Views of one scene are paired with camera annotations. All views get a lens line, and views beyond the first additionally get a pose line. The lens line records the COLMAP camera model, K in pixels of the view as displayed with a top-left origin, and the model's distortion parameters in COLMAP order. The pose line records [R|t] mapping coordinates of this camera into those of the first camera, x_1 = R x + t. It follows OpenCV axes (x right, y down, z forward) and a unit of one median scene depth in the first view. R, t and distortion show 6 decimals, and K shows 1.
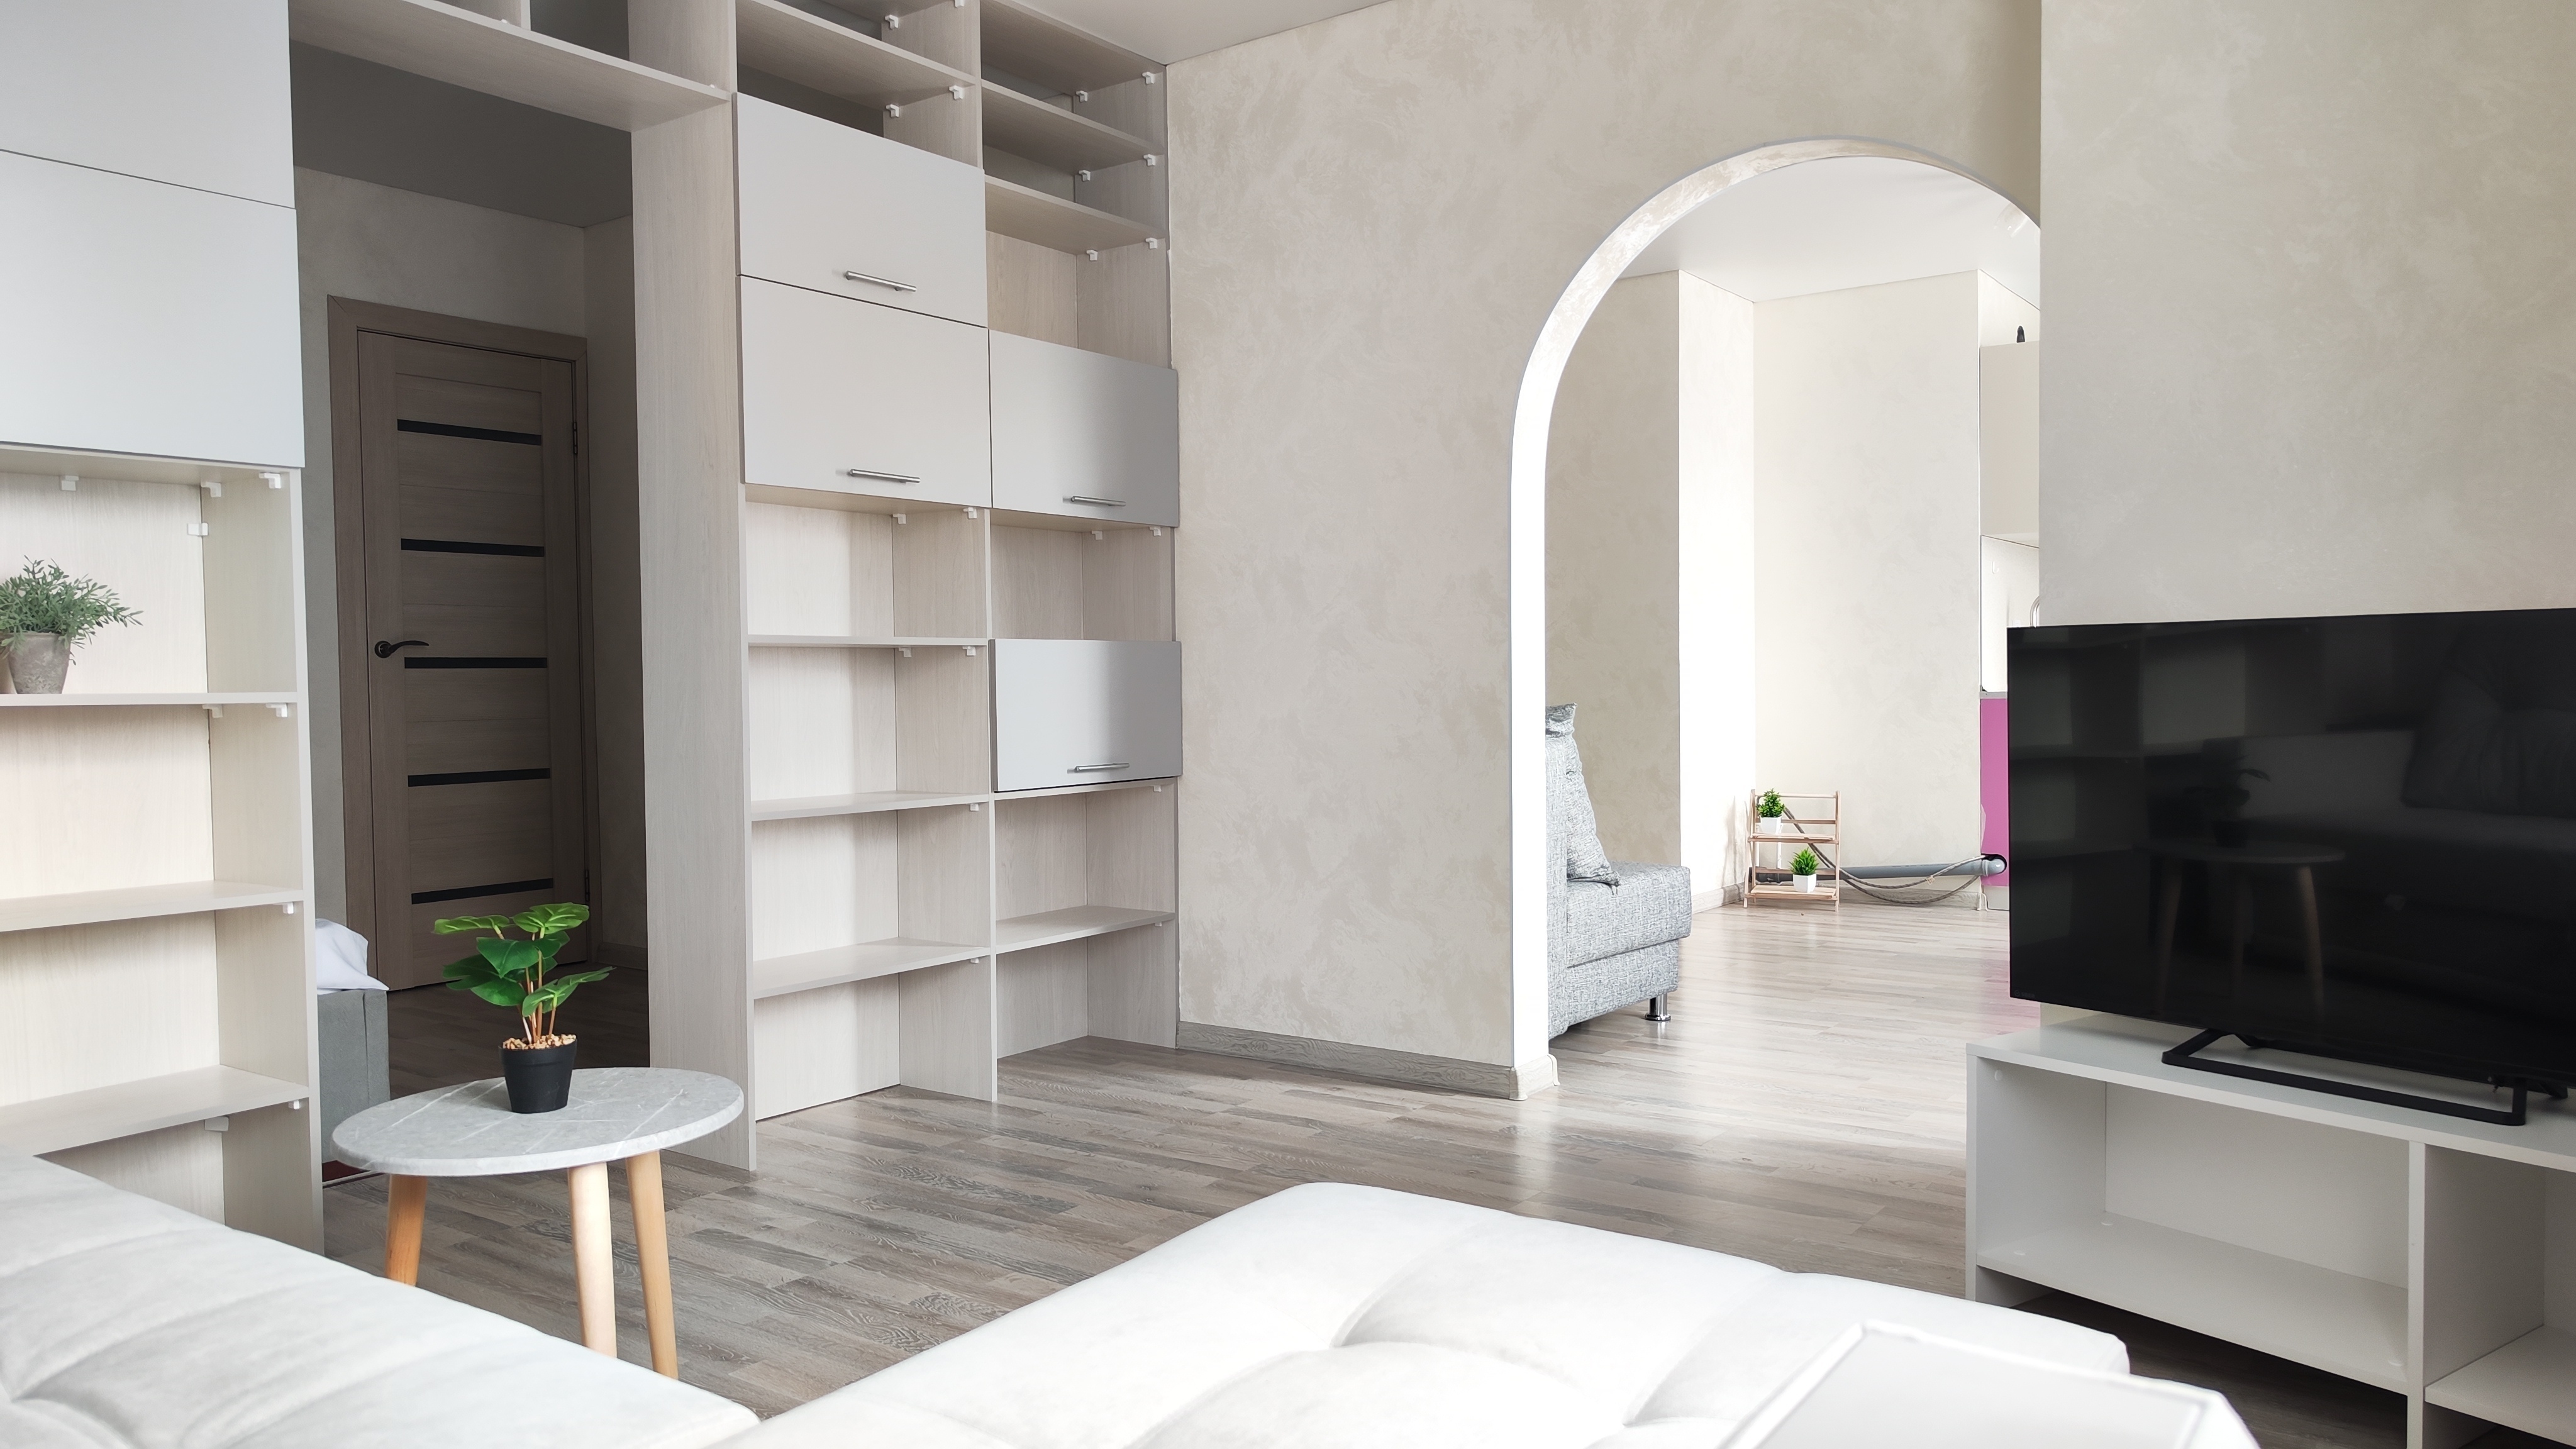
lens RADIAL K [[1731.2, 0, 1283.0], [0, 1731.2, 733.6], [0, 0, 1]] dist [0.005676, -0.004761]
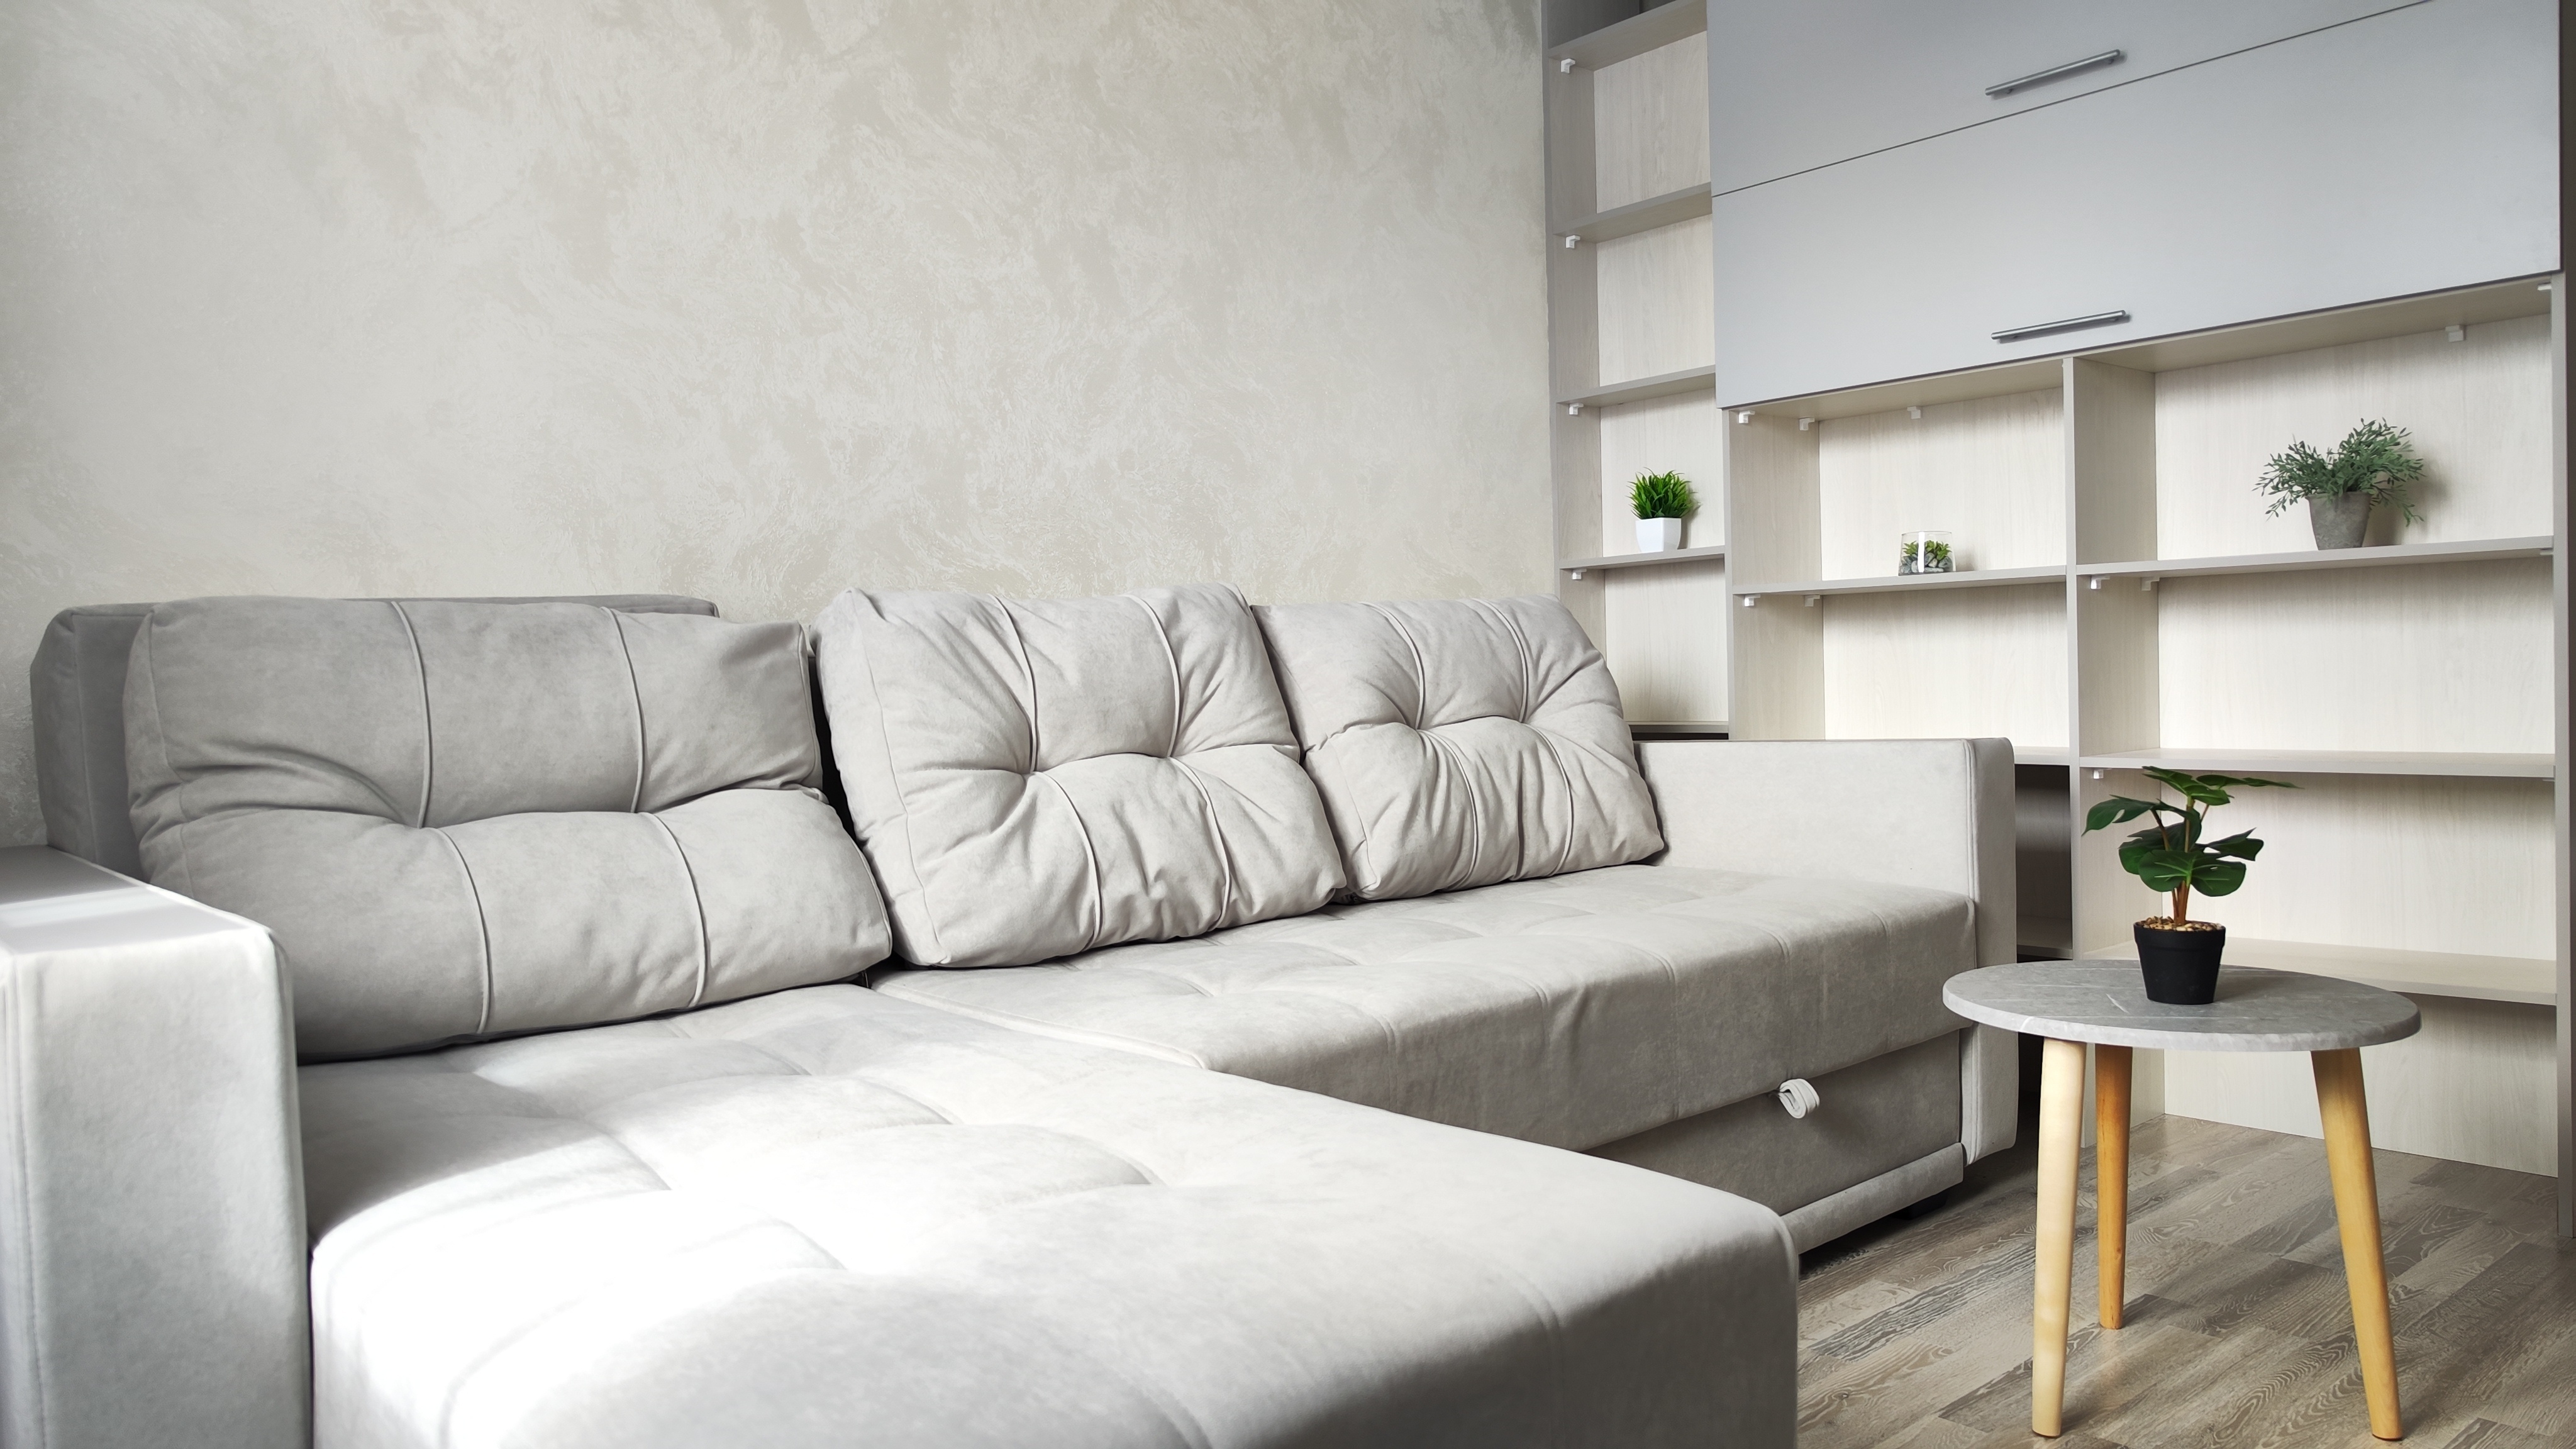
lens RADIAL K [[1733.4, 0, 1277.0], [0, 1733.4, 753.9], [0, 0, 1]] dist [0.067228, -0.067819]
pose [[-0.231304, 0.065829, -0.970652, 0.394048], [0.001771, 0.997735, 0.067243, 0.023413], [0.972880, 0.013835, -0.230897, 0.544805]]
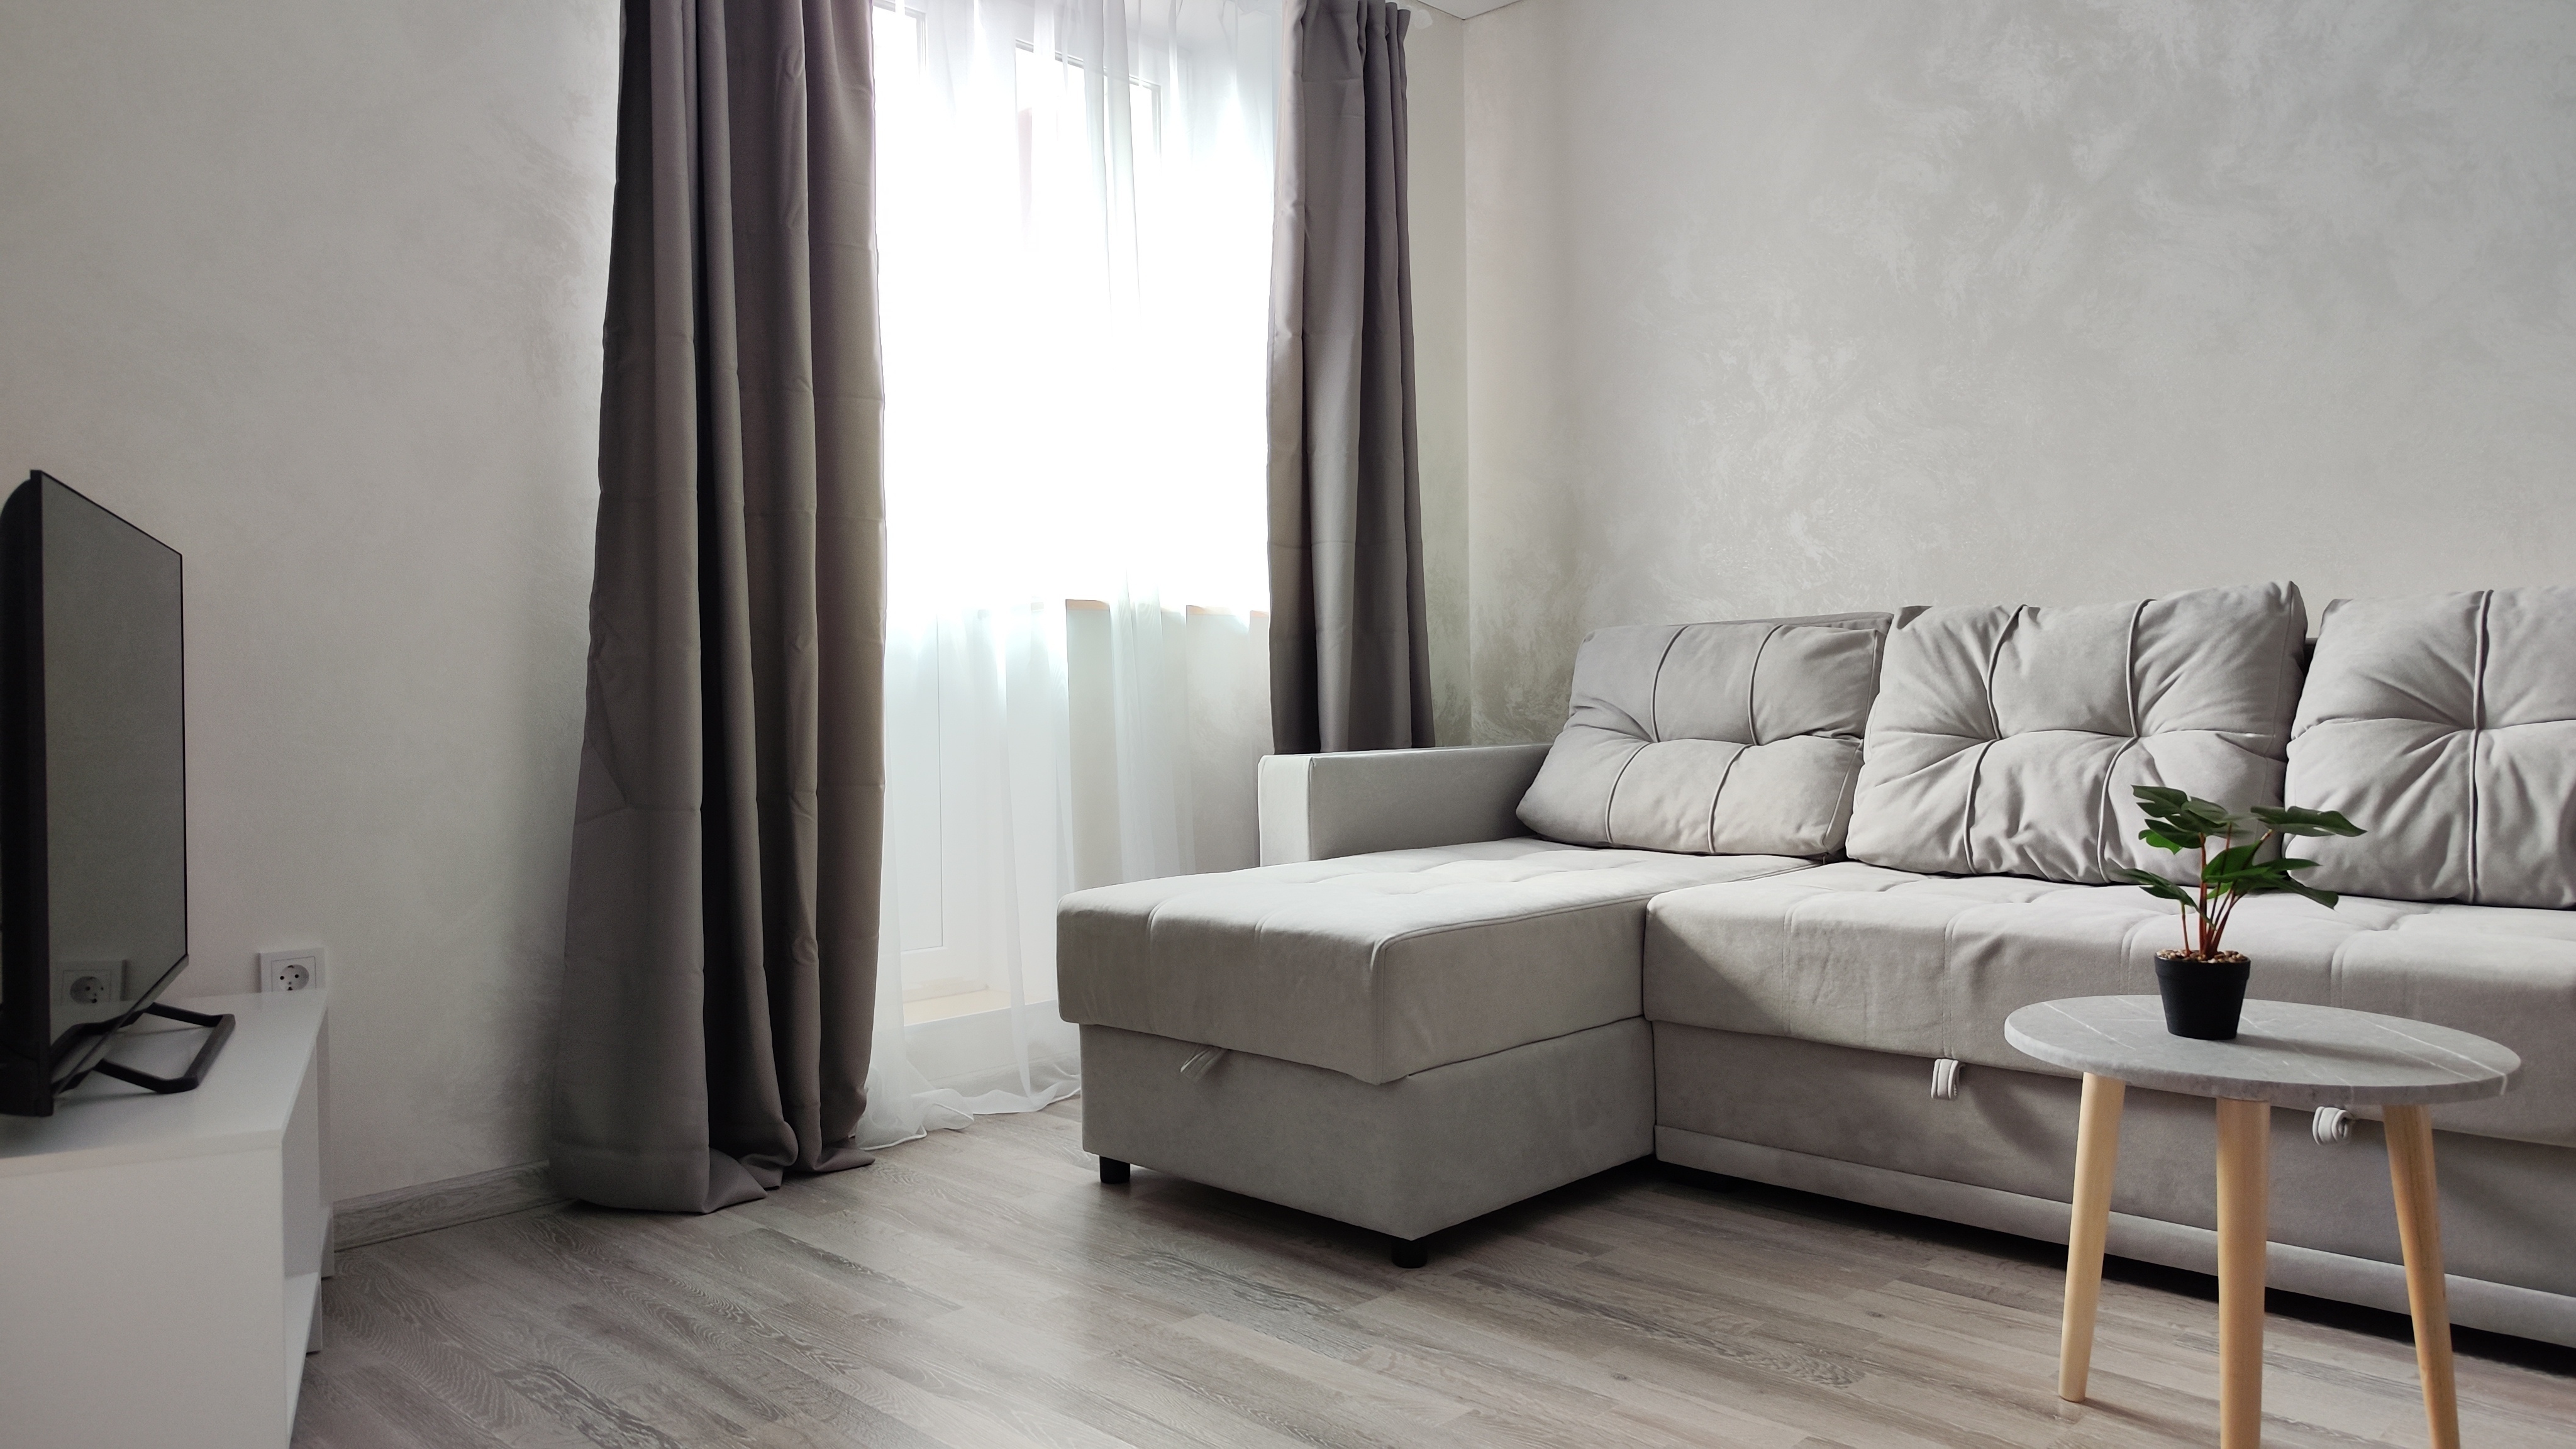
lens RADIAL K [[1772.3, 0, 1267.8], [0, 1772.3, 722.1], [0, 0, 1]] dist [0.022580, 0.001053]
pose [[-0.988565, 0.024748, 0.148751, -0.059944], [0.032704, 0.998149, 0.051279, 0.004336], [-0.147206, 0.055557, -0.987544, 1.370466]]
